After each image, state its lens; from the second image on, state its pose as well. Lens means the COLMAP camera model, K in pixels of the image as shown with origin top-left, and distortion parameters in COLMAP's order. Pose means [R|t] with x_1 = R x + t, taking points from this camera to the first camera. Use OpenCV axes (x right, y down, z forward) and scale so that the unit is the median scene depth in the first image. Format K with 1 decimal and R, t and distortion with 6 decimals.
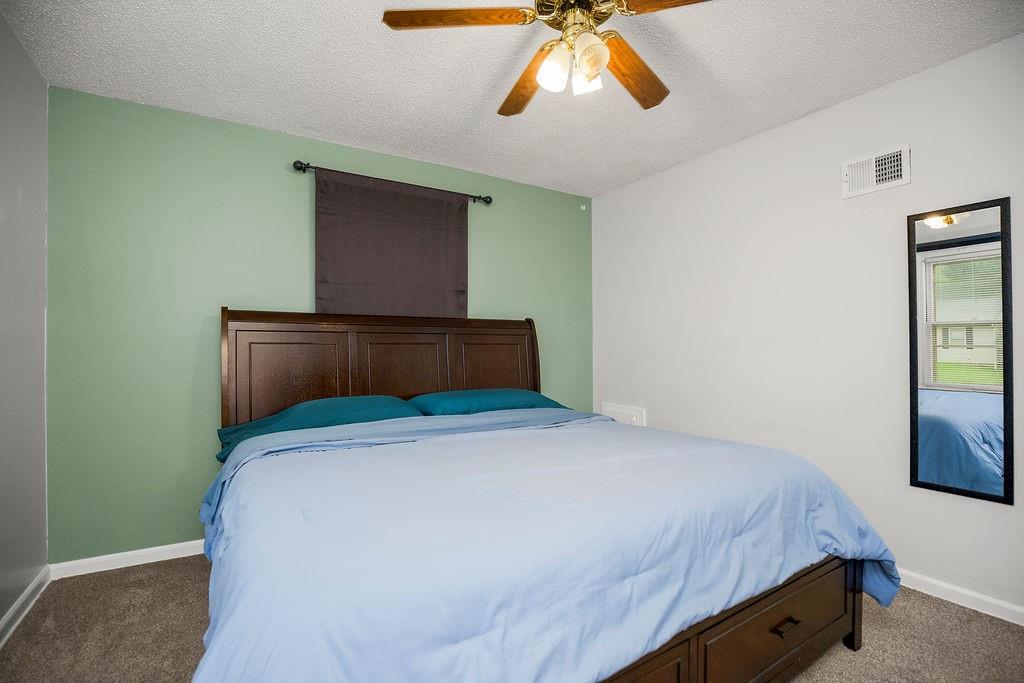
lens RADIAL K [[479.6, 0, 510.1], [0, 479.6, 338.2], [0, 0, 1]] dist [-0.001814, 0.000412]
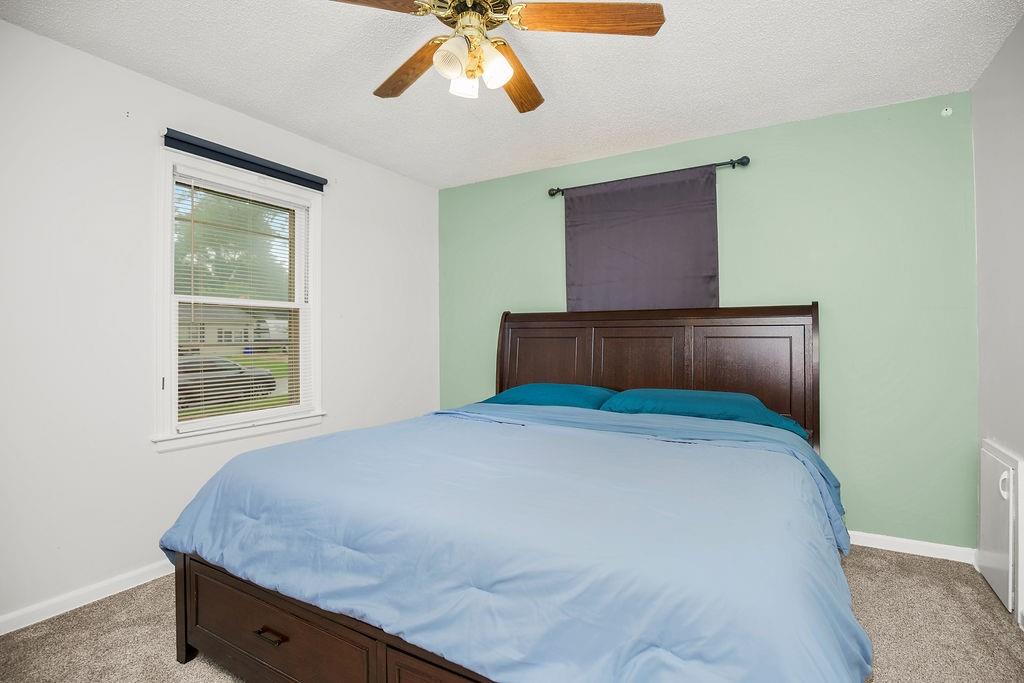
lens RADIAL K [[464.8, 0, 512.0], [0, 464.8, 341.5], [0, 0, 1]] dist [-0.036581, 0.000341]
pose [[0.469808, 0.006160, -0.882747, 0.552619], [0.011074, 0.999856, 0.012871, 0.004806], [0.882699, -0.015822, 0.469672, 0.342813]]
